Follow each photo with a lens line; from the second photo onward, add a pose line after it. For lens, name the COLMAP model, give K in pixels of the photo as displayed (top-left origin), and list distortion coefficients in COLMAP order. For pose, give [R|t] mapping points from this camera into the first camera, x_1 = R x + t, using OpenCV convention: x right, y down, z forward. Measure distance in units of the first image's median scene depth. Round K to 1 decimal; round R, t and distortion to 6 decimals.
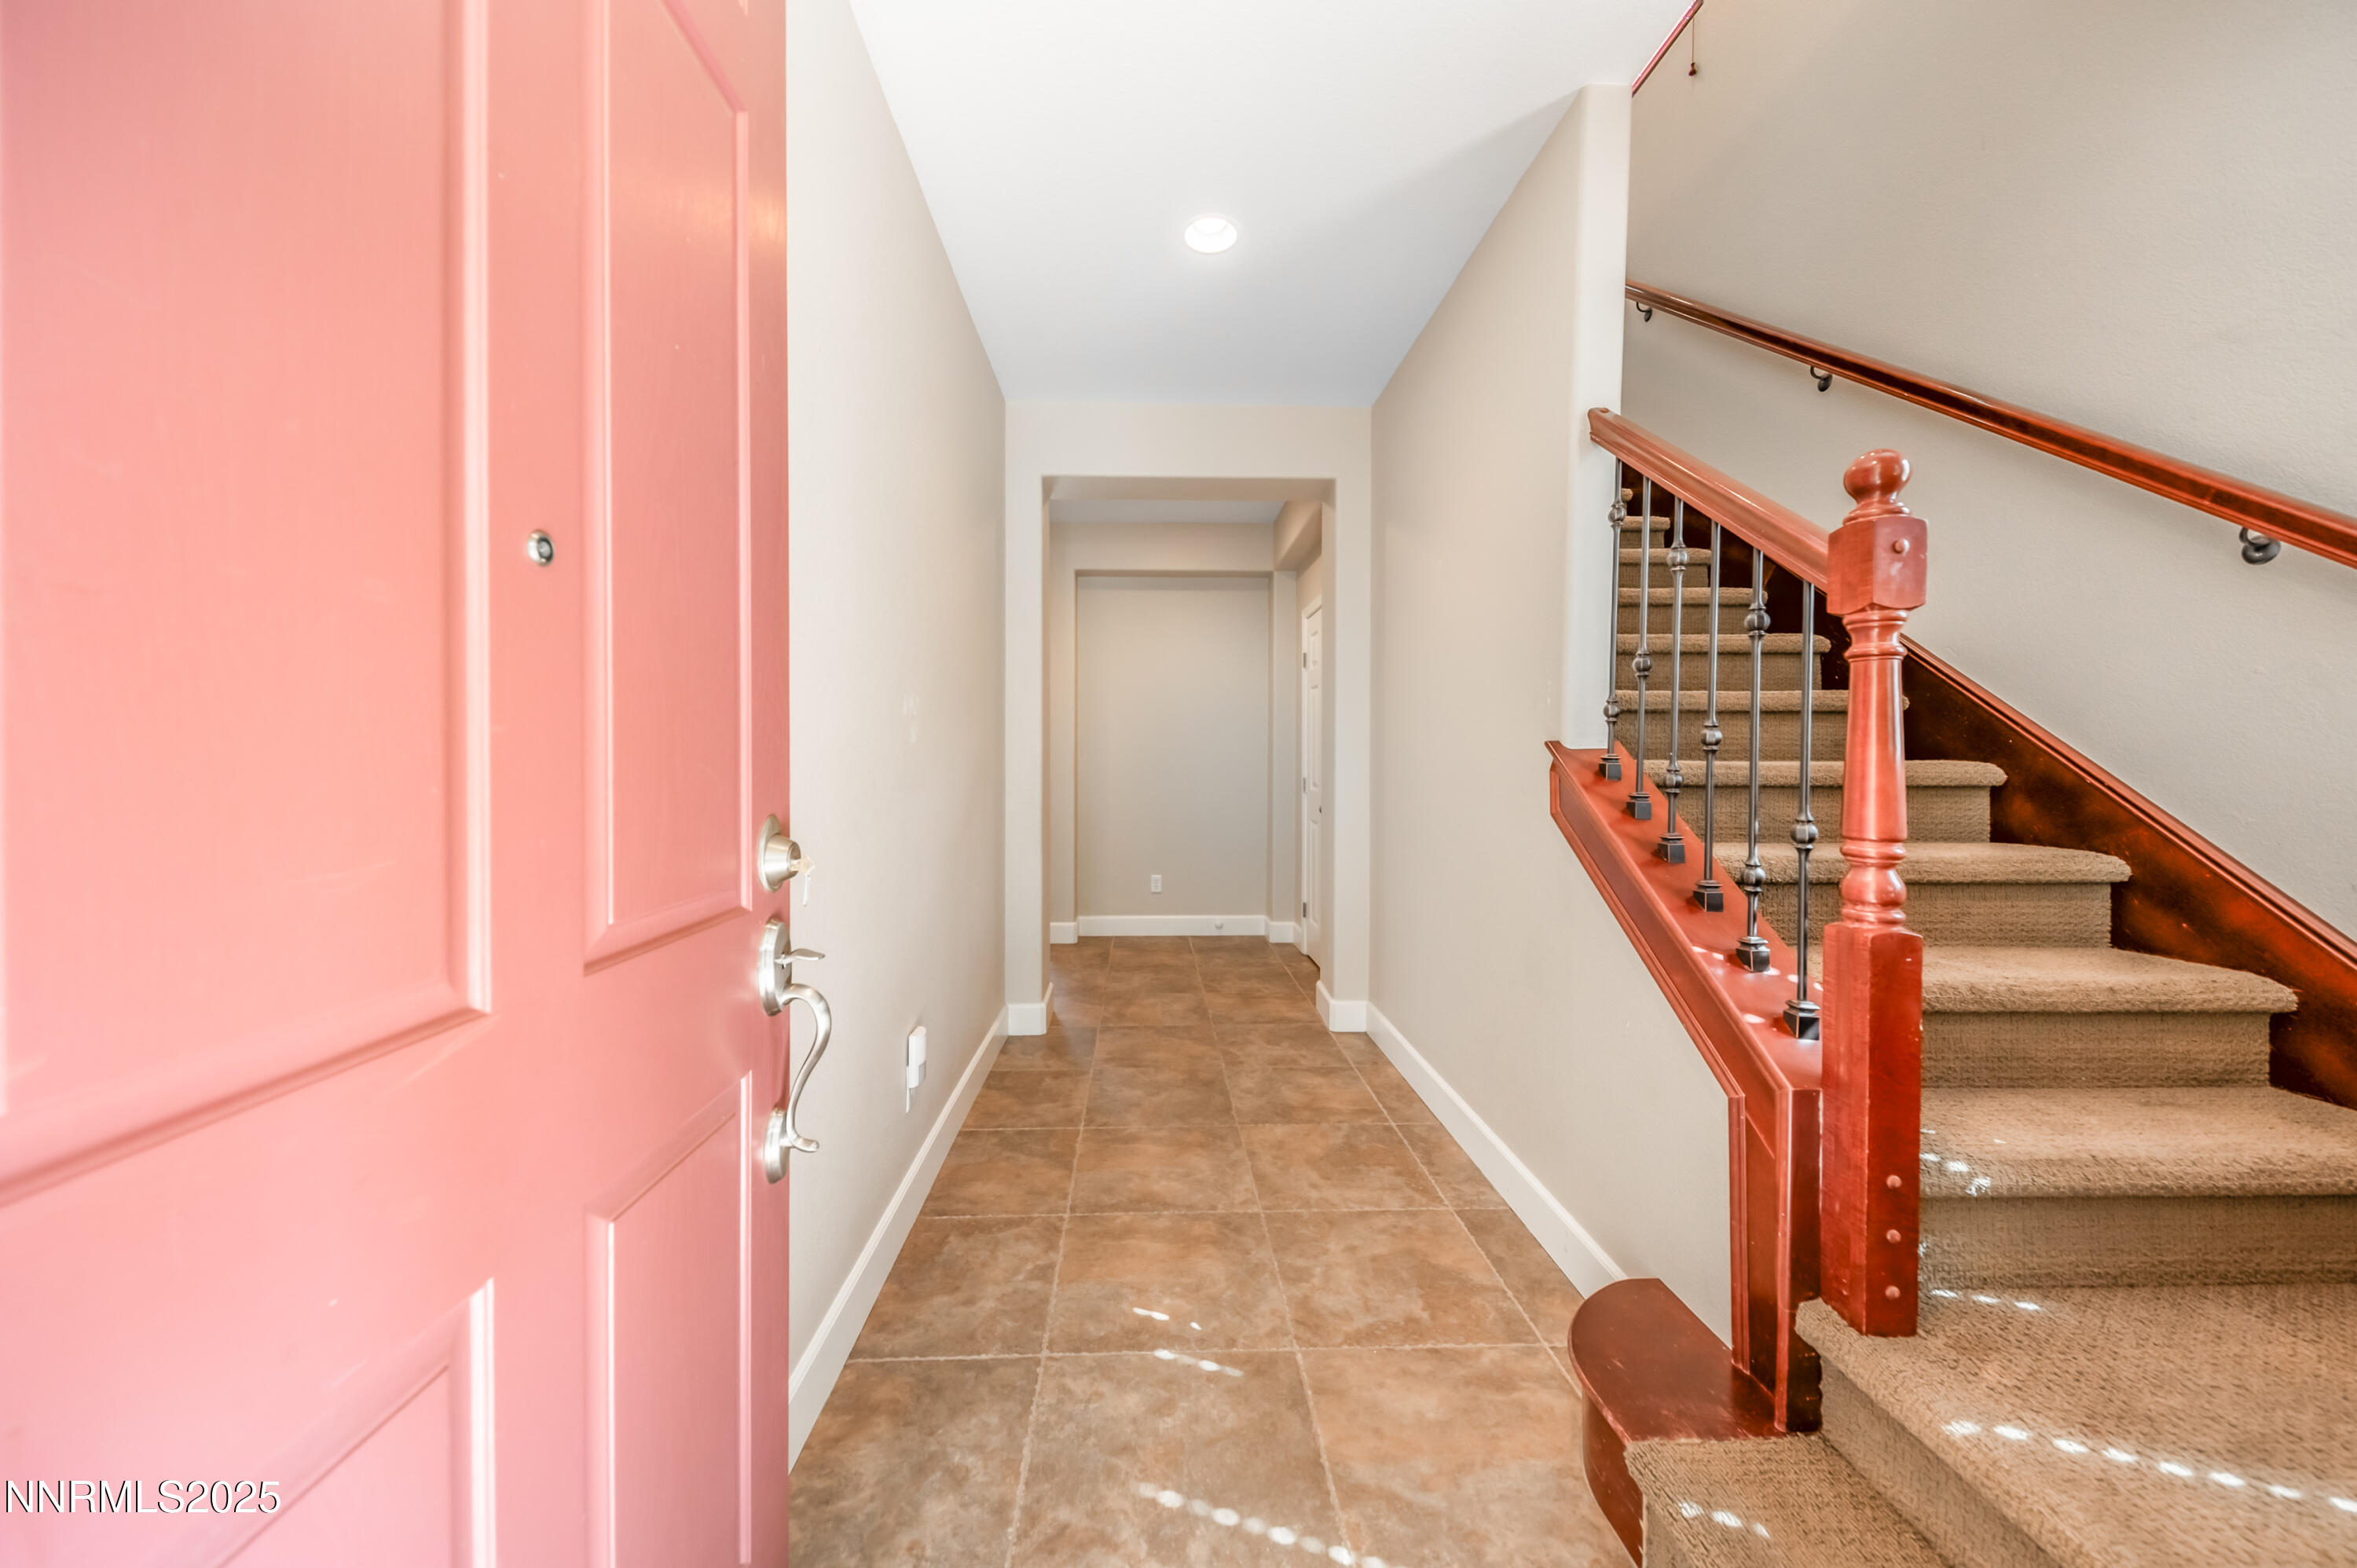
lens RADIAL K [[838.2, 0, 1177.3], [0, 838.2, 770.4], [0, 0, 1]] dist [0.008831, -0.002023]
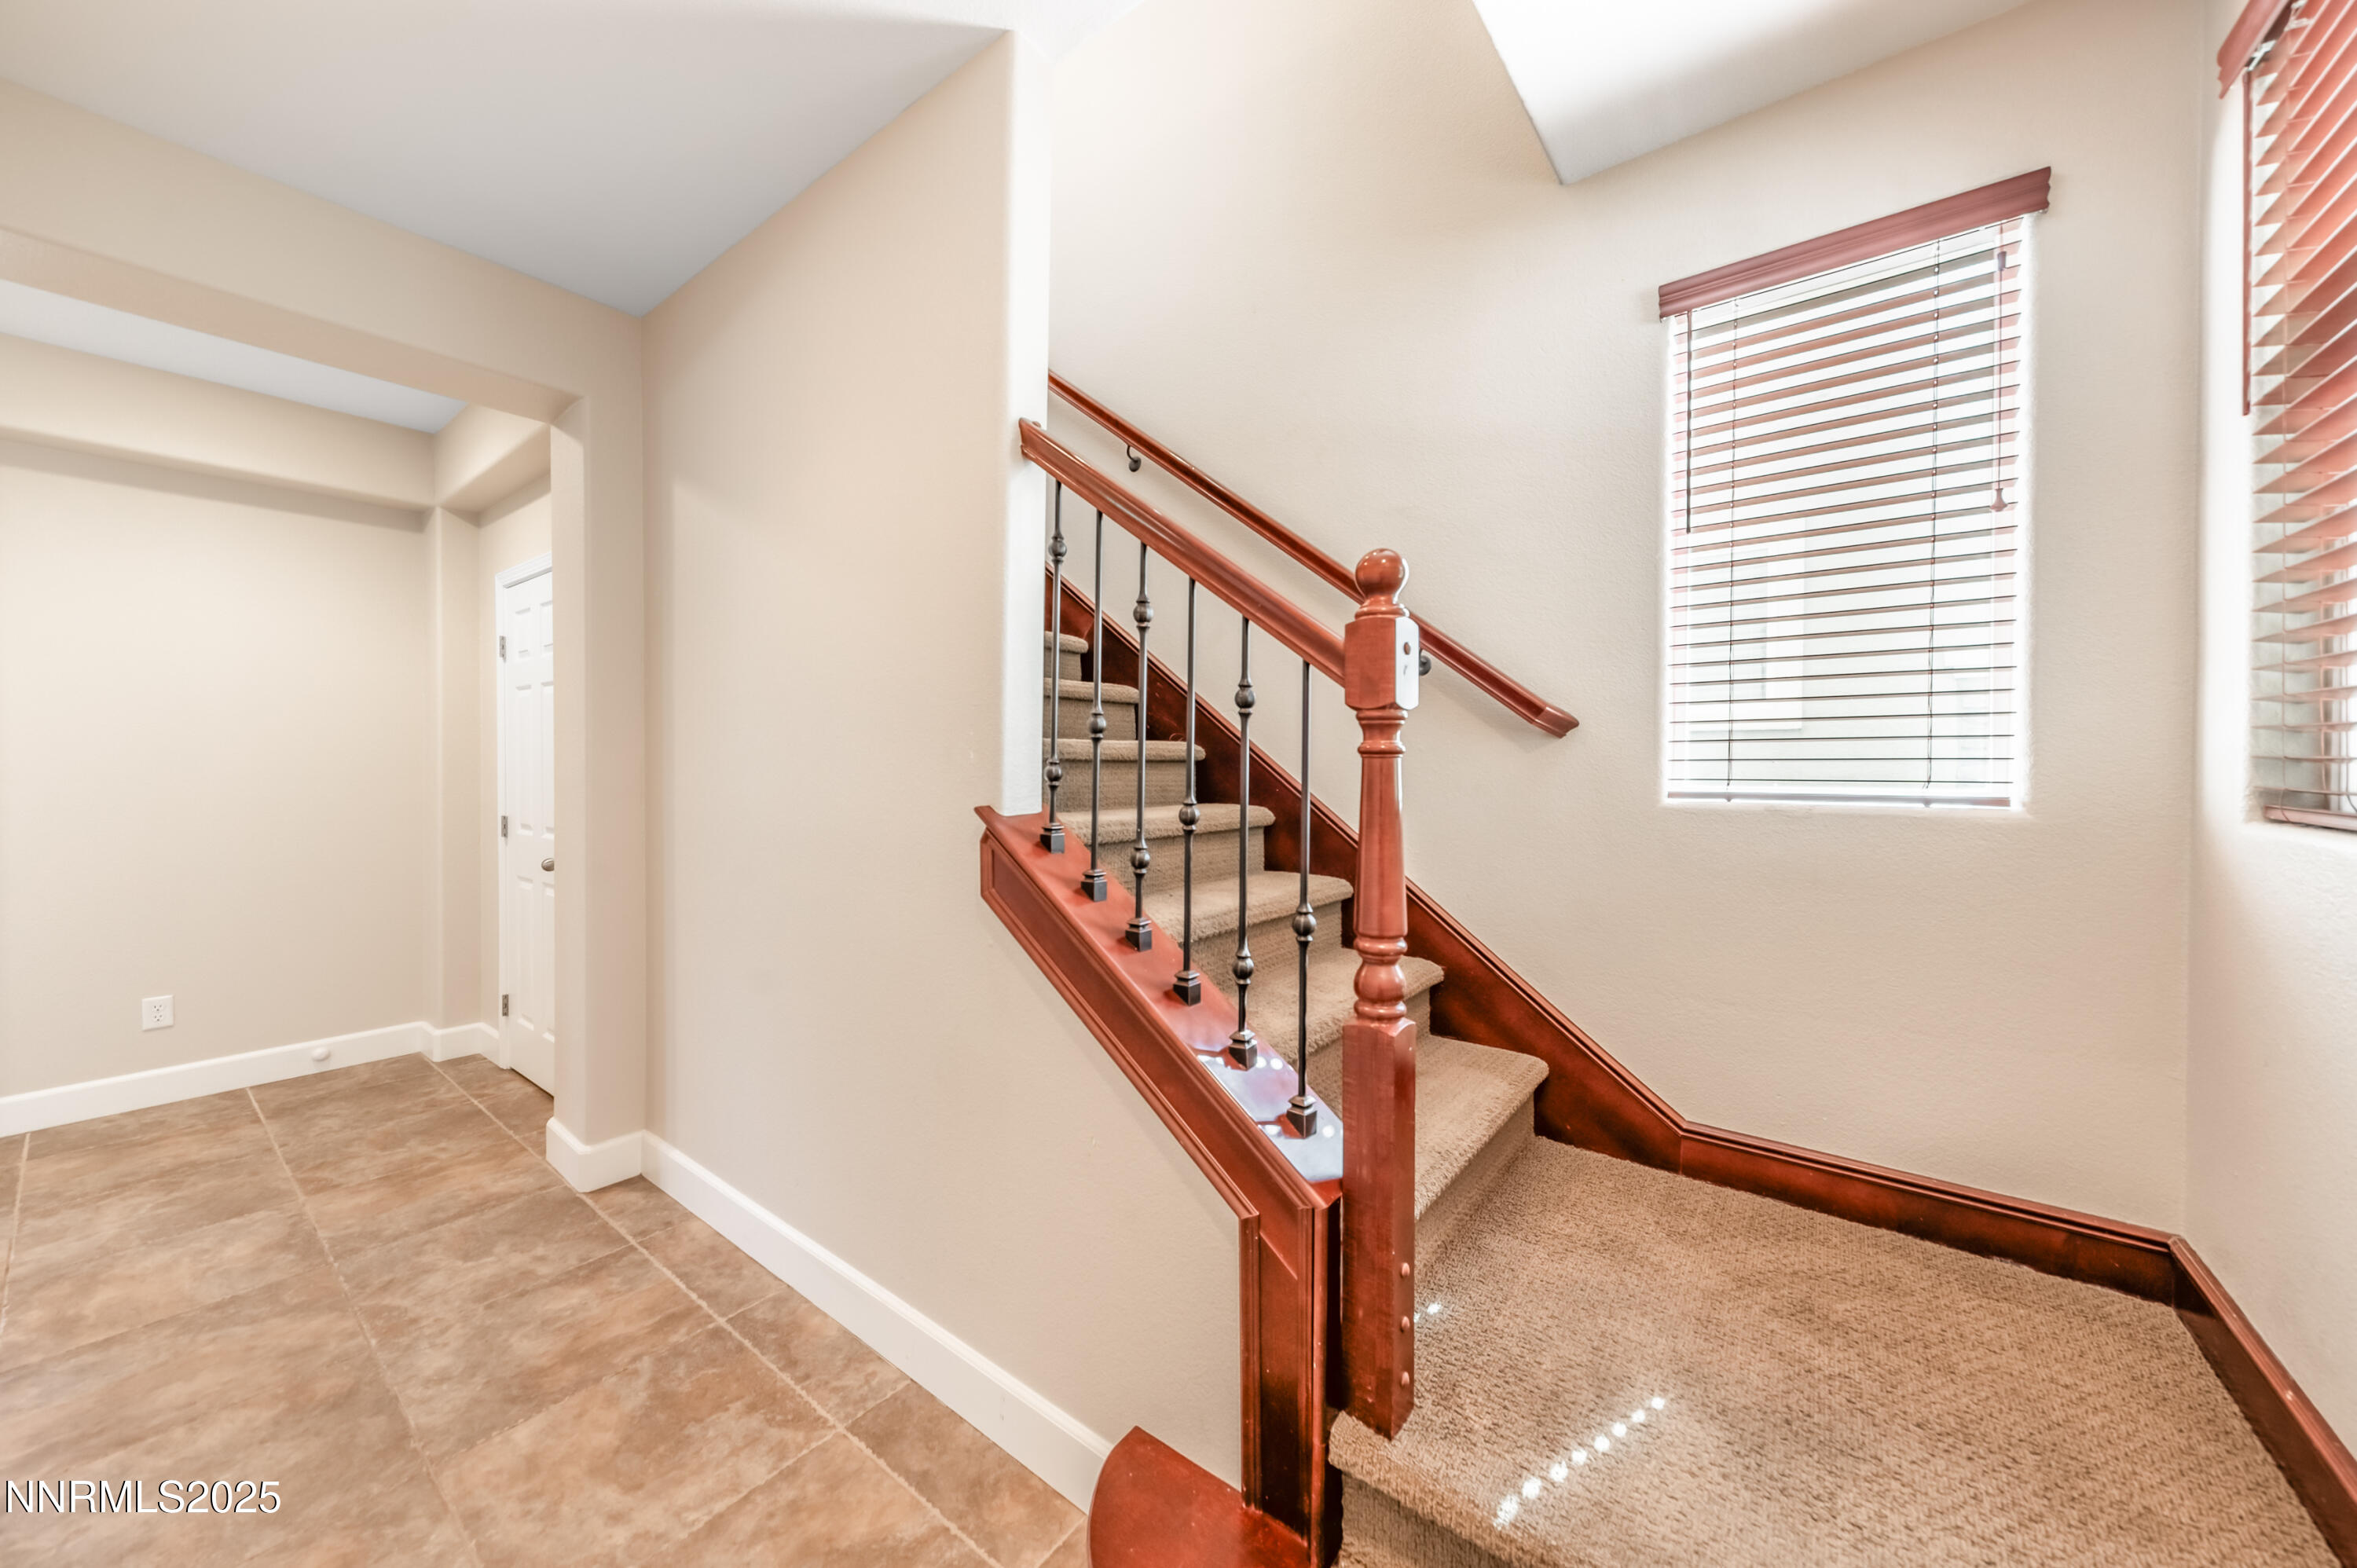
lens RADIAL K [[838.2, 0, 1219.0], [0, 838.2, 770.3], [0, 0, 1]] dist [0.008831, -0.002023]
pose [[0.633193, -0.002600, 0.773989, -0.029821], [0.008653, 0.999956, -0.003720, -0.043086], [-0.773945, 0.009053, 0.633188, 0.196833]]
